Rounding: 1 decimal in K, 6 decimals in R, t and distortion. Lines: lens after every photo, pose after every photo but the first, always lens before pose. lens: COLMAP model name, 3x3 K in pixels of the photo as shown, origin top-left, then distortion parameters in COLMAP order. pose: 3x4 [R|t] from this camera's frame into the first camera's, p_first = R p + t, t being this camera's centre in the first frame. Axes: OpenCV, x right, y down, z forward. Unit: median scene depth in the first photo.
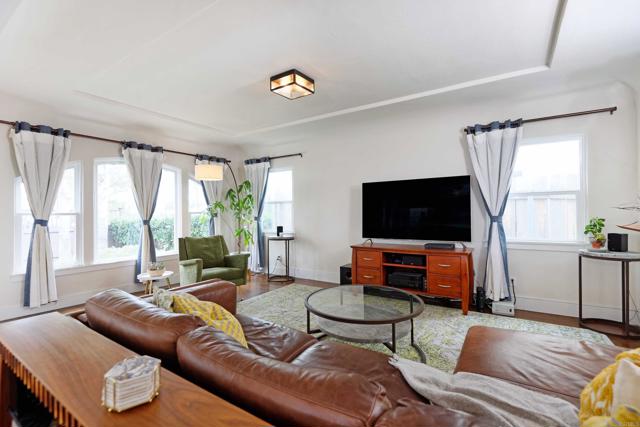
lens RADIAL K [[290.5, 0, 318.3], [0, 290.5, 211.6], [0, 0, 1]] dist [-0.005512, -0.002604]
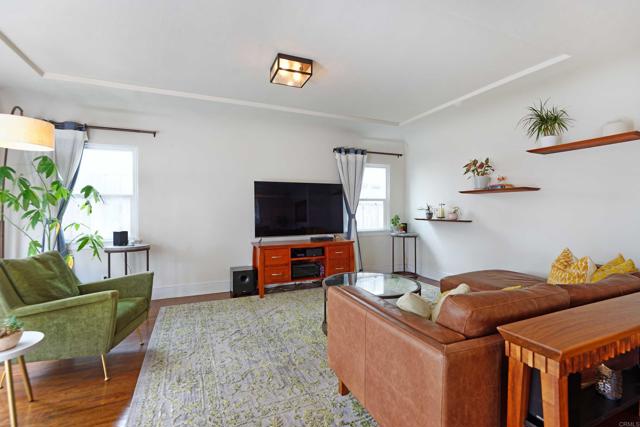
lens RADIAL K [[290.5, 0, 316.1], [0, 290.5, 215.0], [0, 0, 1]] dist [-0.005512, -0.002604]
pose [[0.553767, -0.010636, 0.832604, -0.605852], [-0.008515, 0.999794, 0.018435, -0.005421], [-0.832628, -0.017299, 0.553562, 0.319832]]
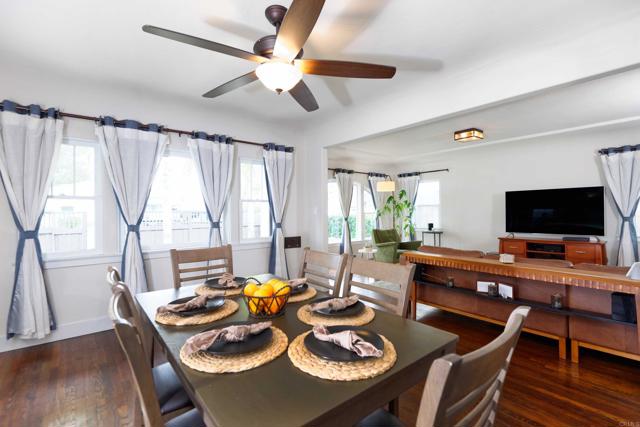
lens RADIAL K [[290.5, 0, 317.6], [0, 290.5, 211.1], [0, 0, 1]] dist [-0.005512, -0.002604]
pose [[0.953821, 0.001568, -0.300373, -0.307517], [-0.001603, 0.999999, 0.000132, -0.008133], [0.300373, 0.000356, 0.953822, -0.608338]]
